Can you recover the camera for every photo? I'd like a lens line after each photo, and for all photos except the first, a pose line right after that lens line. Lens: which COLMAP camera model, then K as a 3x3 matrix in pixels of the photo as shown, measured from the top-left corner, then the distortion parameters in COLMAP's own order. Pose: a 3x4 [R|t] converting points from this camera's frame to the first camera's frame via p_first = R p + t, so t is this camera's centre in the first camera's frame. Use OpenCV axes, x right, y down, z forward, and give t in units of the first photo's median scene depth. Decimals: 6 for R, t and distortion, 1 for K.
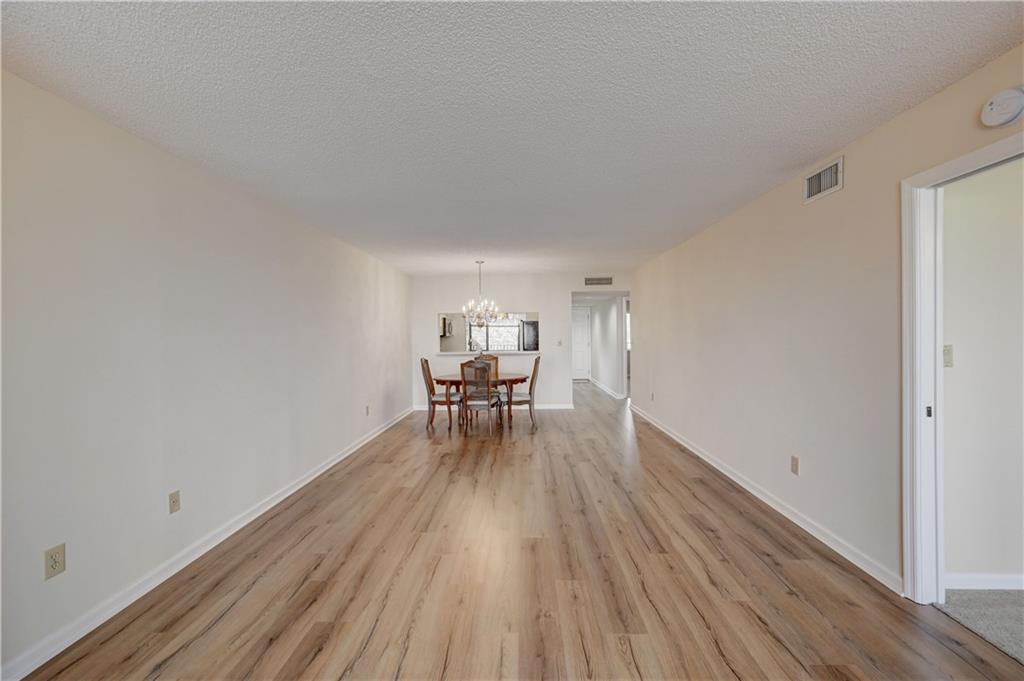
lens RADIAL K [[403.1, 0, 508.4], [0, 403.1, 343.6], [0, 0, 1]] dist [0.001339, 0.000430]
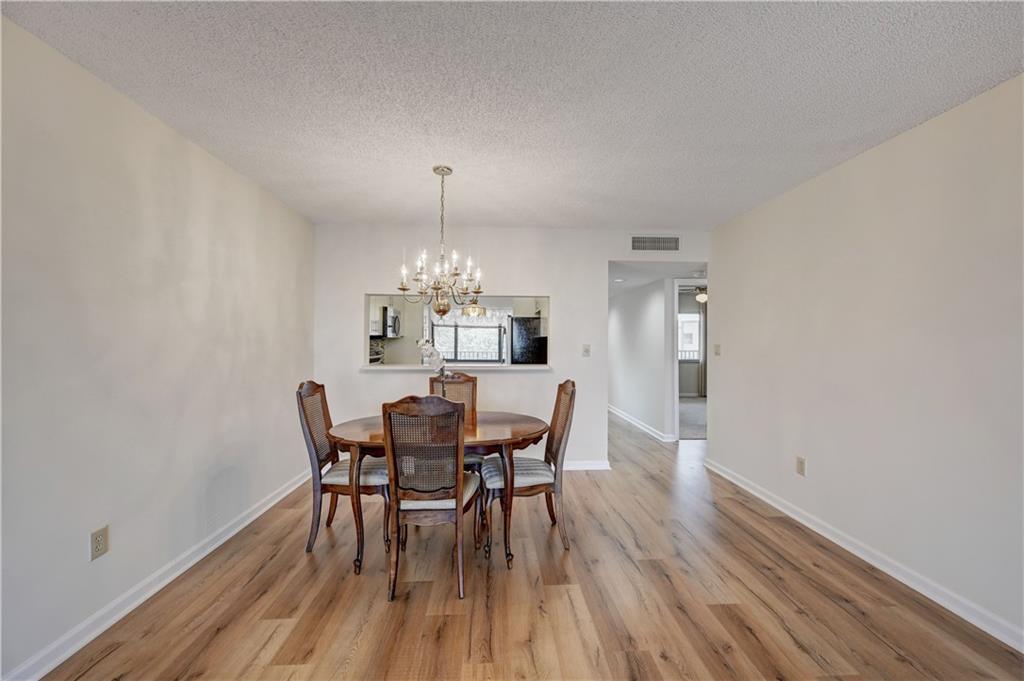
lens RADIAL K [[403.1, 0, 512.8], [0, 403.1, 339.4], [0, 0, 1]] dist [0.001339, 0.000430]
pose [[0.995964, 0.017151, 0.088100, -0.028647], [-0.014730, 0.999498, -0.028047, -0.000900], [-0.088537, 0.026636, 0.995717, 0.541733]]
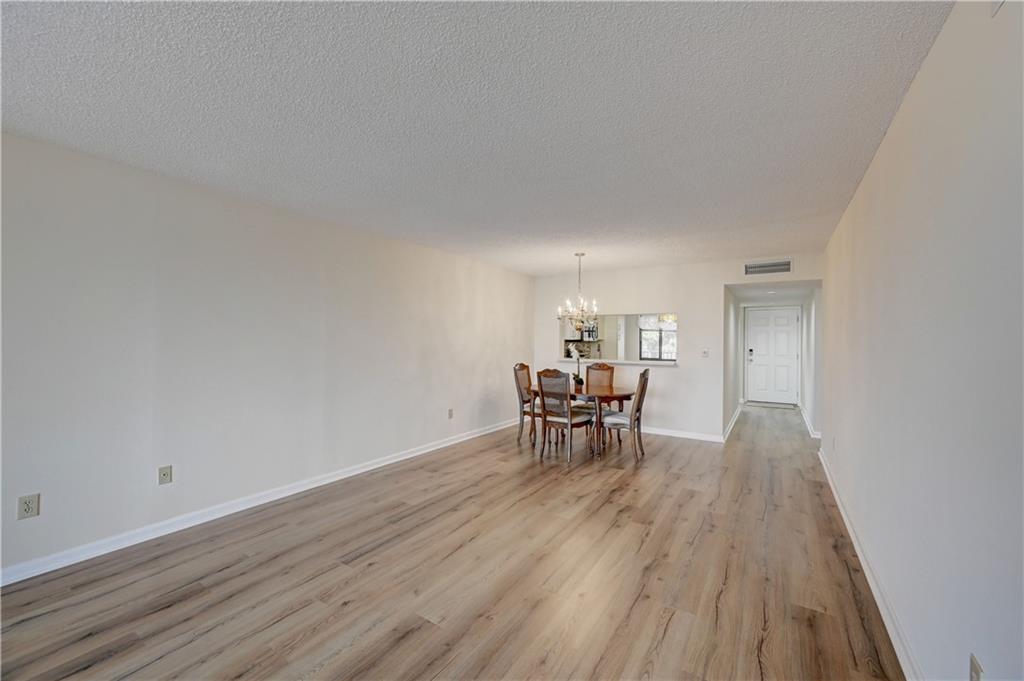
lens RADIAL K [[403.1, 0, 510.4], [0, 403.1, 340.1], [0, 0, 1]] dist [0.001339, 0.000430]
pose [[0.858362, 0.022728, -0.512541, 0.242066], [-0.032768, 0.999407, -0.010561, -0.006900], [0.511997, 0.025860, 0.858598, 0.195159]]
